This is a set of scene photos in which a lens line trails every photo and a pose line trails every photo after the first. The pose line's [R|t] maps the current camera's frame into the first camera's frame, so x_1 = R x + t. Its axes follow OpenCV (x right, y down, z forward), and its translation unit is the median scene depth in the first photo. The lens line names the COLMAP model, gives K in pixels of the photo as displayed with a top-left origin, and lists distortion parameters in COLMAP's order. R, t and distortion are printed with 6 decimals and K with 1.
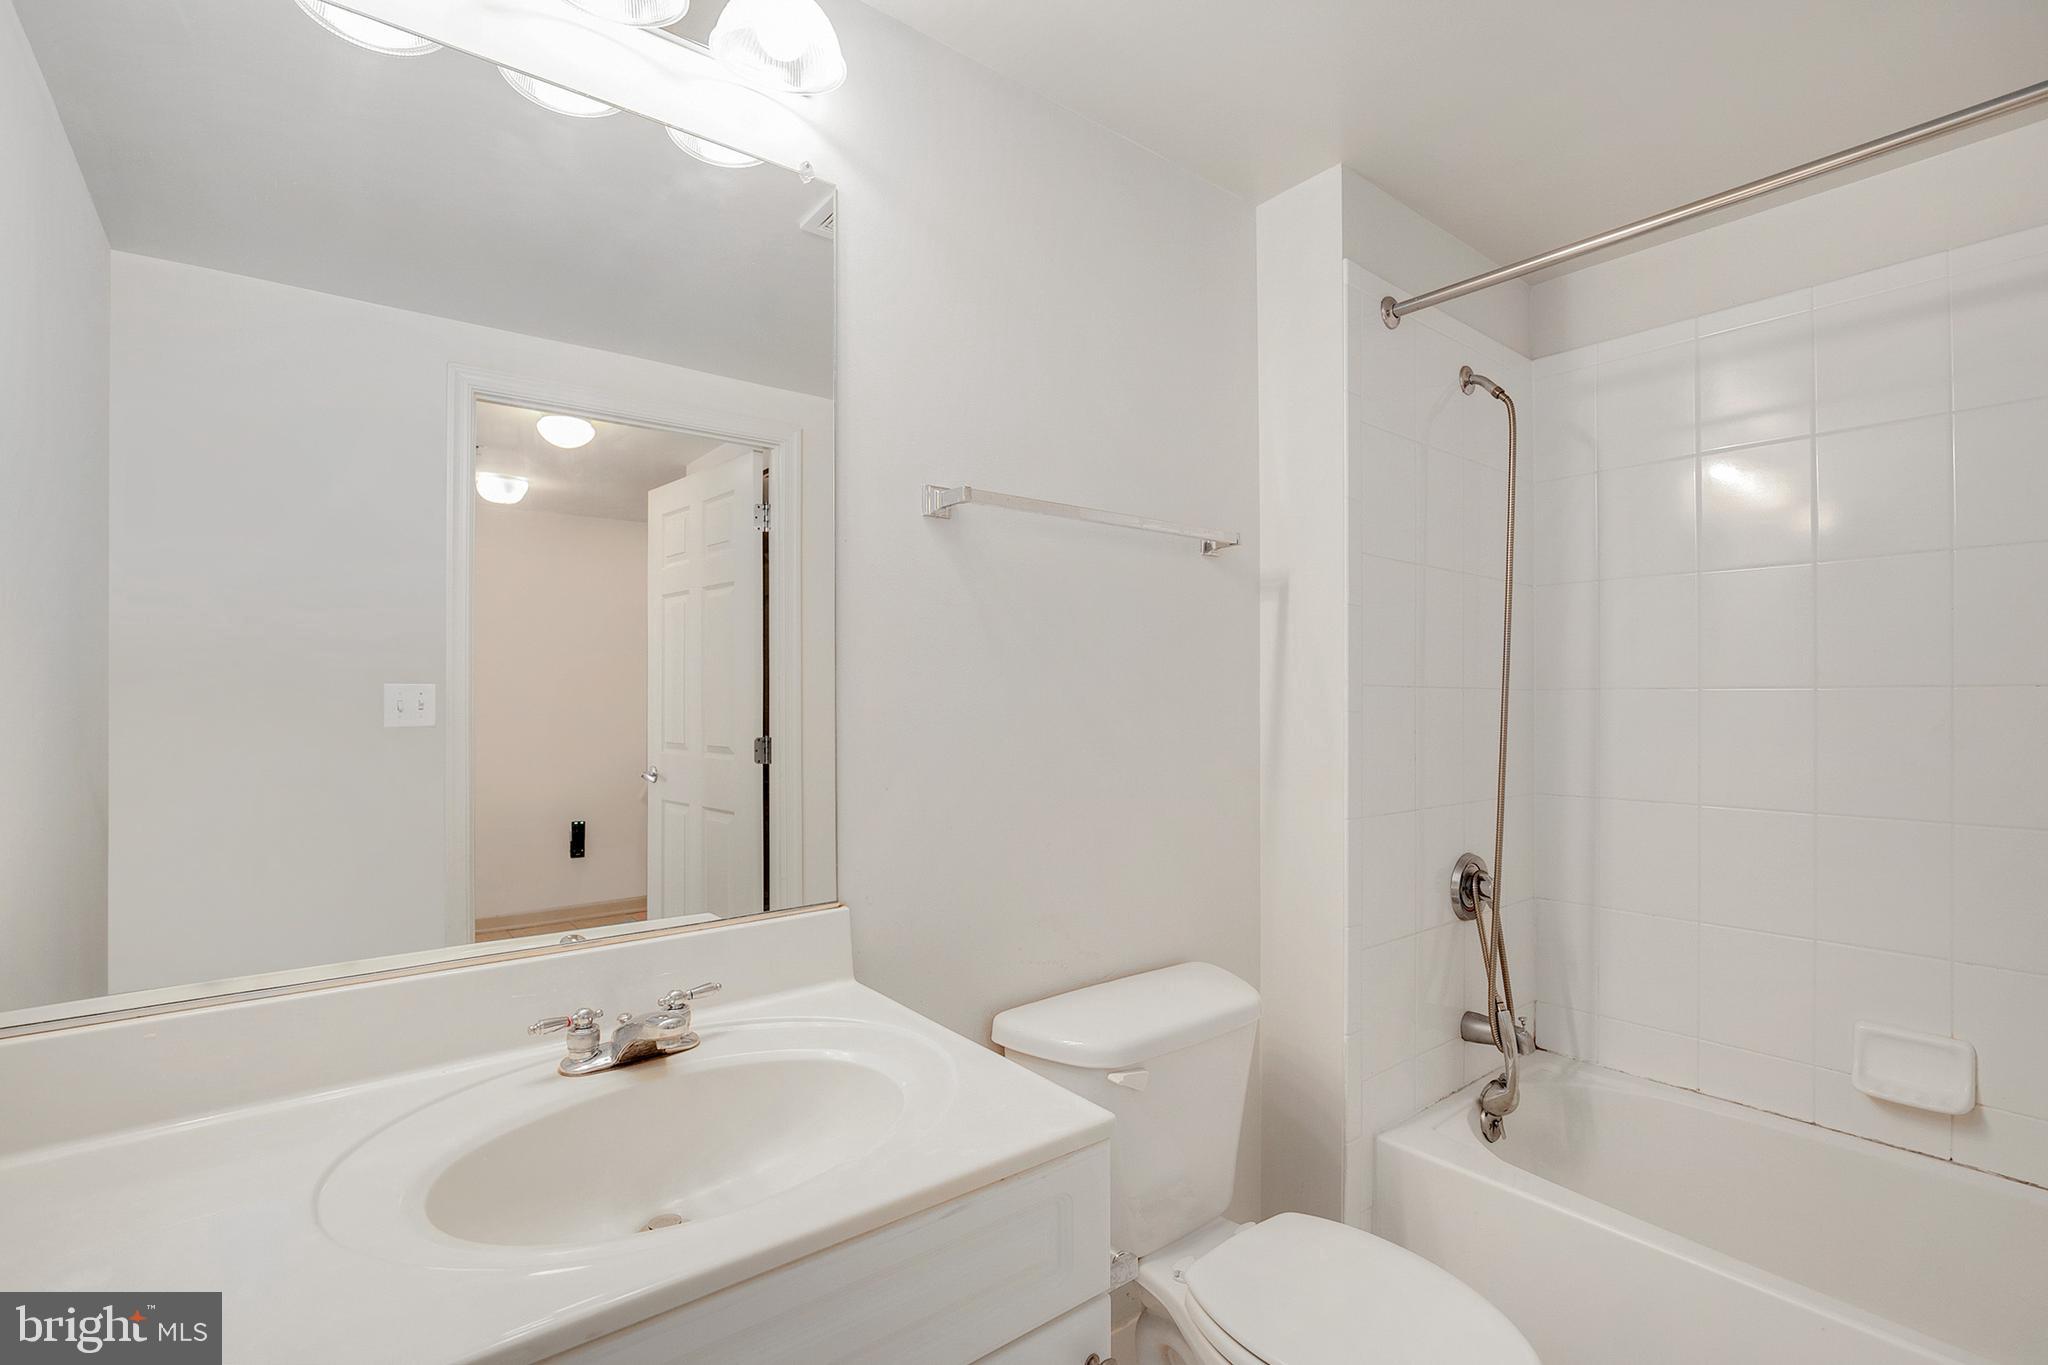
lens RADIAL K [[942.2, 0, 1030.3], [0, 942.2, 720.5], [0, 0, 1]] dist [-0.004456, 0.000132]
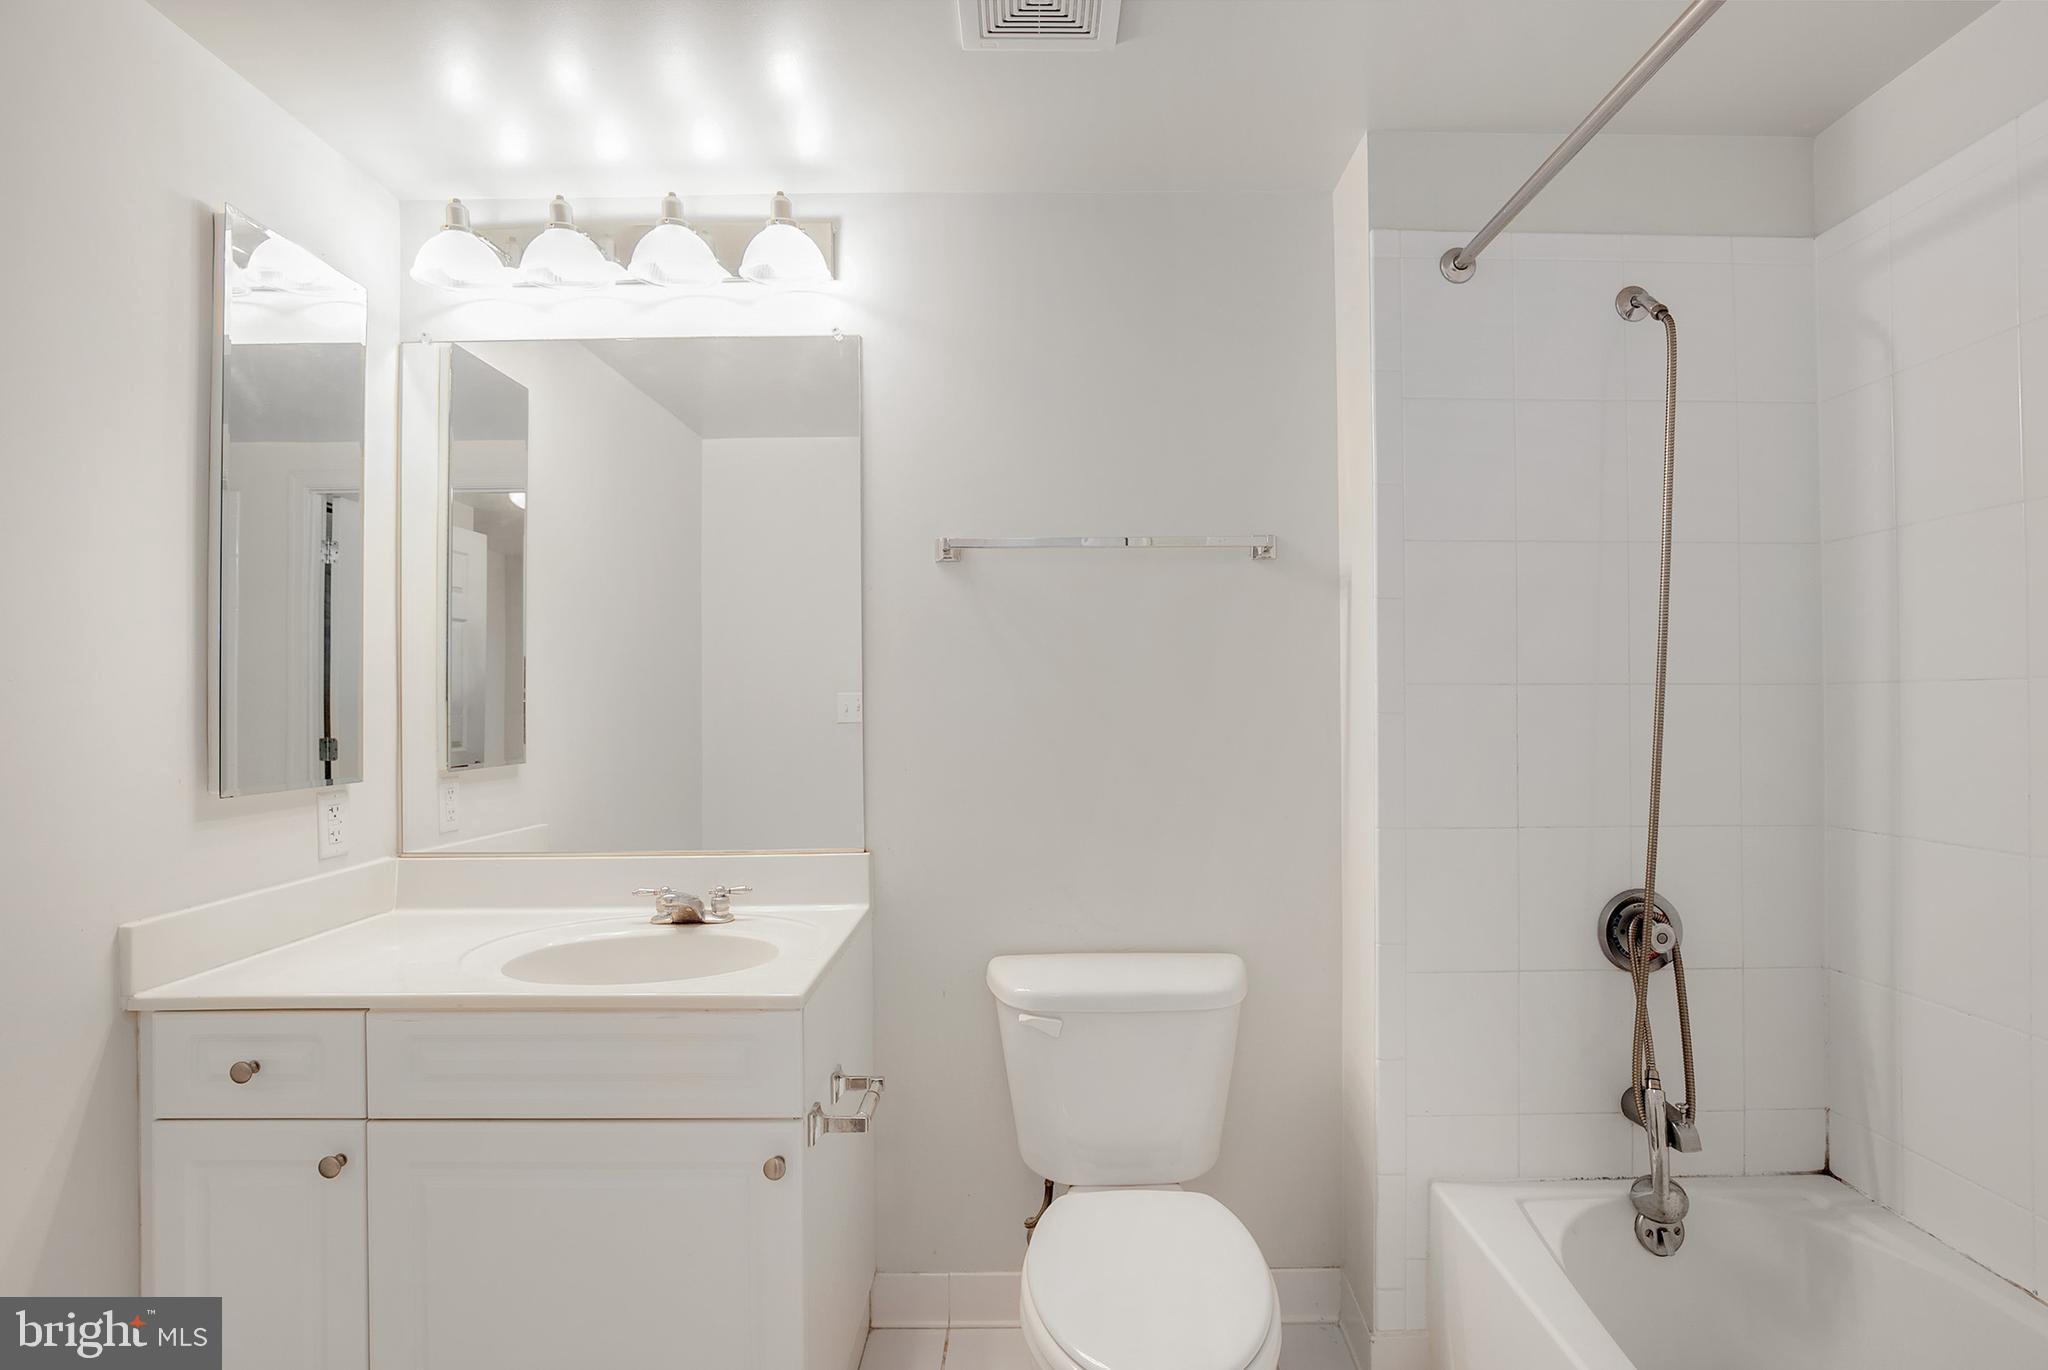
lens RADIAL K [[942.2, 0, 1030.3], [0, 942.2, 723.0], [0, 0, 1]] dist [-0.004456, 0.000132]
pose [[0.778814, 0.009608, -0.627181, 0.593605], [-0.007521, 0.999954, 0.005979, -0.002590], [0.627210, 0.000060, 0.778850, 0.049011]]
